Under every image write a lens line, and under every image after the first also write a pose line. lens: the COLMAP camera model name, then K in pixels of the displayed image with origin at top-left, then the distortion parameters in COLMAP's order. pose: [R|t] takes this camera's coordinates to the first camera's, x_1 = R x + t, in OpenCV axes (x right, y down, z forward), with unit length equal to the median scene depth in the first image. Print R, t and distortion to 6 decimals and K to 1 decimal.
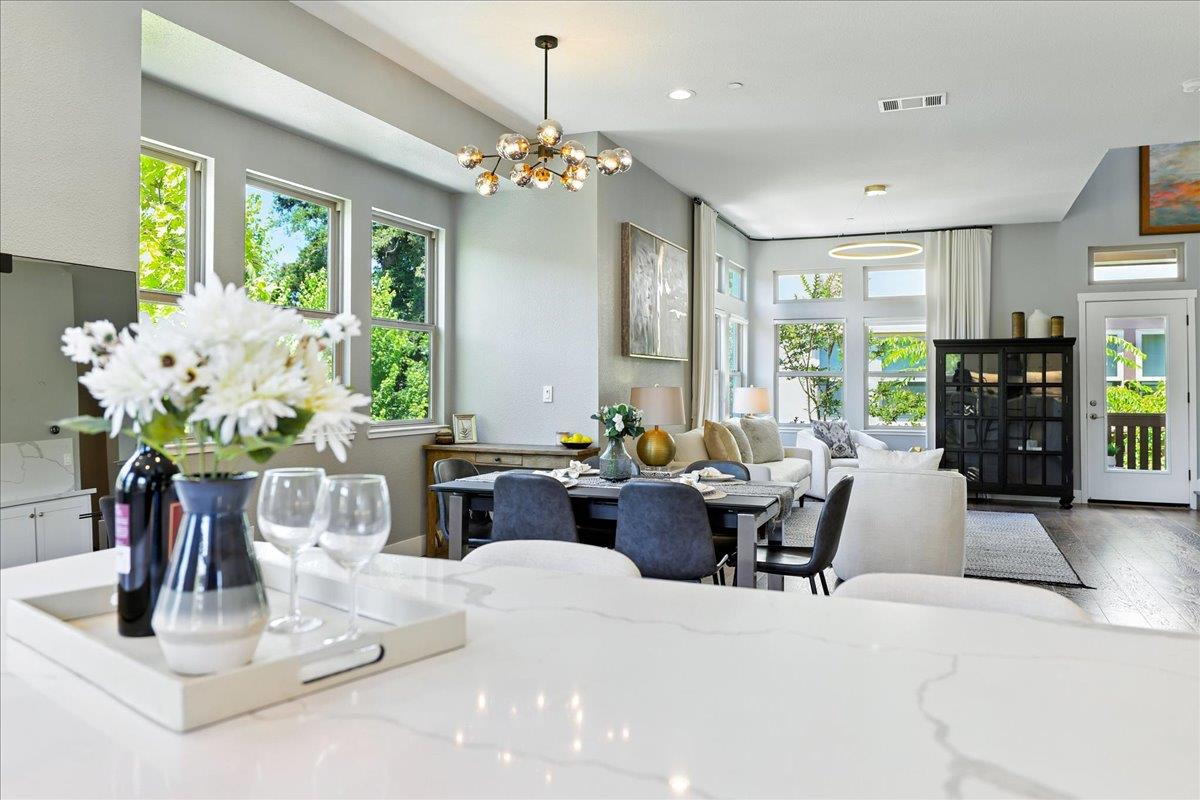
lens RADIAL K [[845.4, 0, 599.6], [0, 845.4, 392.0], [0, 0, 1]] dist [-0.017194, -0.003027]
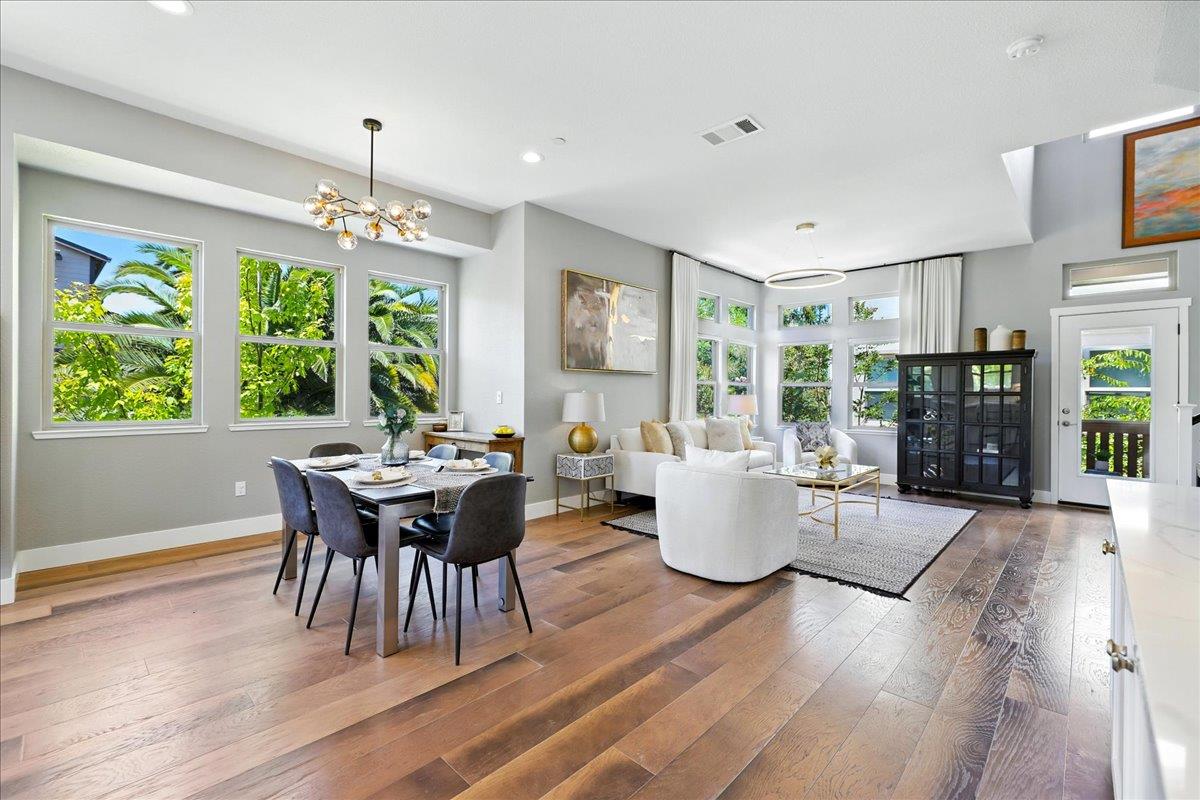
lens RADIAL K [[518.2, 0, 600.2], [0, 518.2, 400.7], [0, 0, 1]] dist [-0.001963, 0.000153]
pose [[0.936920, 0.010112, -0.349397, 0.272807], [-0.008031, 0.999940, 0.007404, 0.000228], [0.349451, -0.004131, 0.936946, 0.184759]]
